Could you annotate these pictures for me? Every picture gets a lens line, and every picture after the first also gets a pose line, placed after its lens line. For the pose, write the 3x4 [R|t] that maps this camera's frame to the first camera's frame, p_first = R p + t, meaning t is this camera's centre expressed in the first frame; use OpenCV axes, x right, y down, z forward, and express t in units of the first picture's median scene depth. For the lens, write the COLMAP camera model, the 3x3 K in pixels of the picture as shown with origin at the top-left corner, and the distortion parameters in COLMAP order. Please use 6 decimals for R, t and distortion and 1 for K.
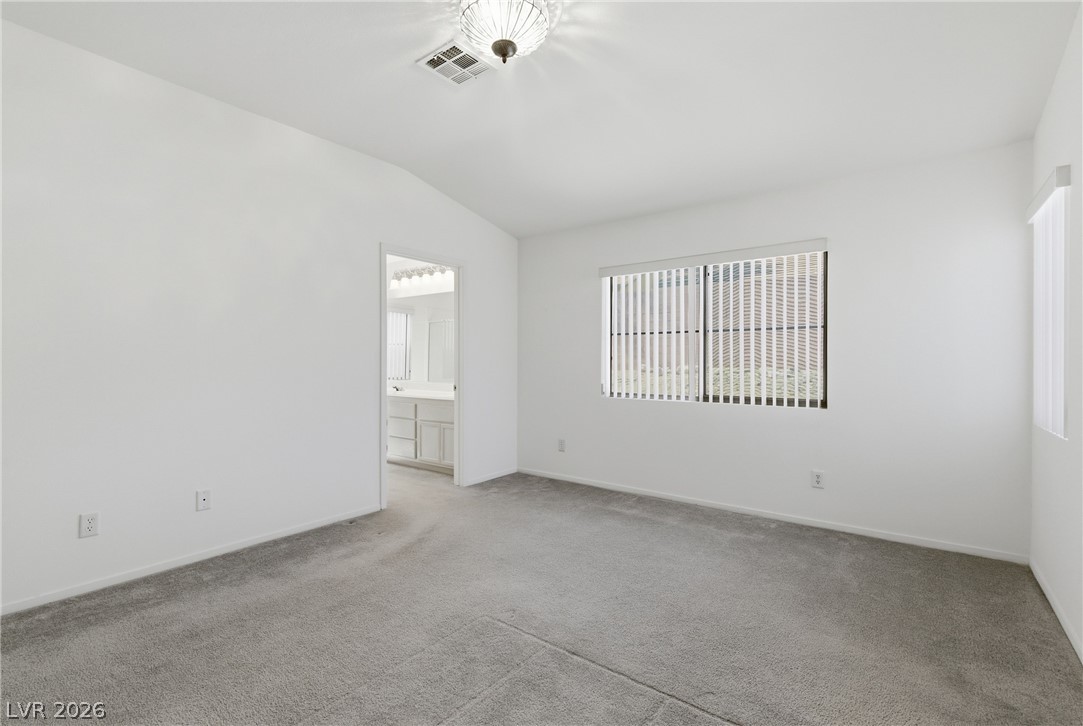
lens RADIAL K [[493.3, 0, 541.5], [0, 493.3, 363.0], [0, 0, 1]] dist [0.000494, -0.000237]
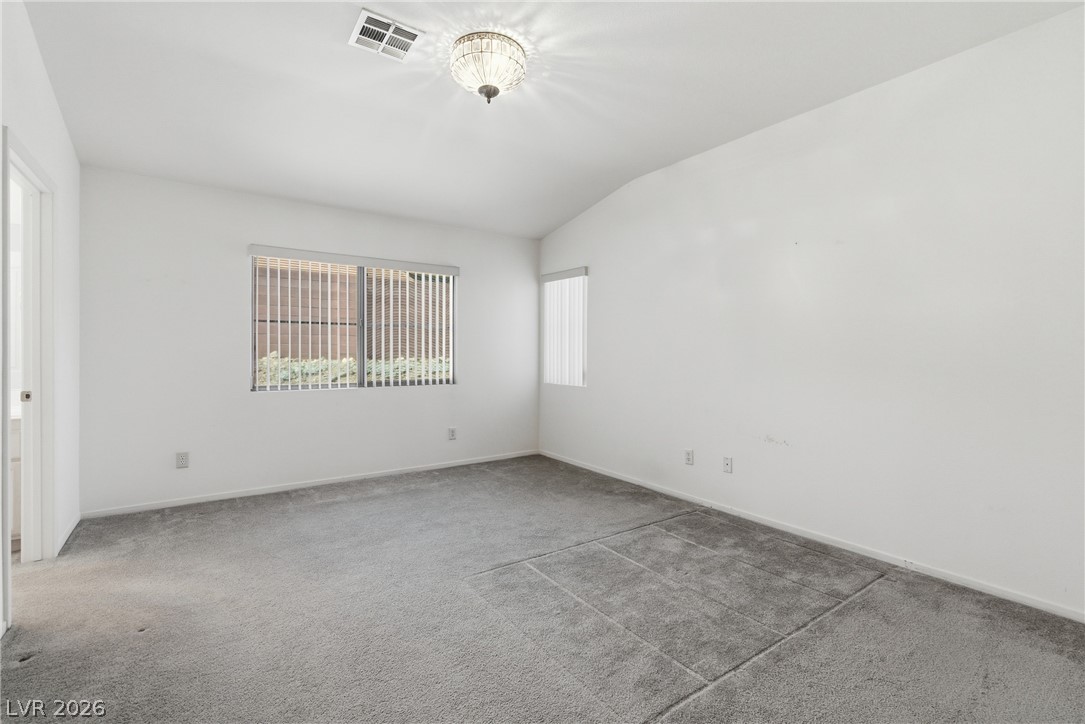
lens RADIAL K [[494.2, 0, 542.5], [0, 494.2, 362.0], [0, 0, 1]] dist [0.000494, -0.000237]
pose [[0.290098, -0.022968, 0.956721, -0.737327], [-0.002639, 0.999689, 0.024800, -0.010190], [-0.956993, -0.009719, 0.289947, 0.324990]]
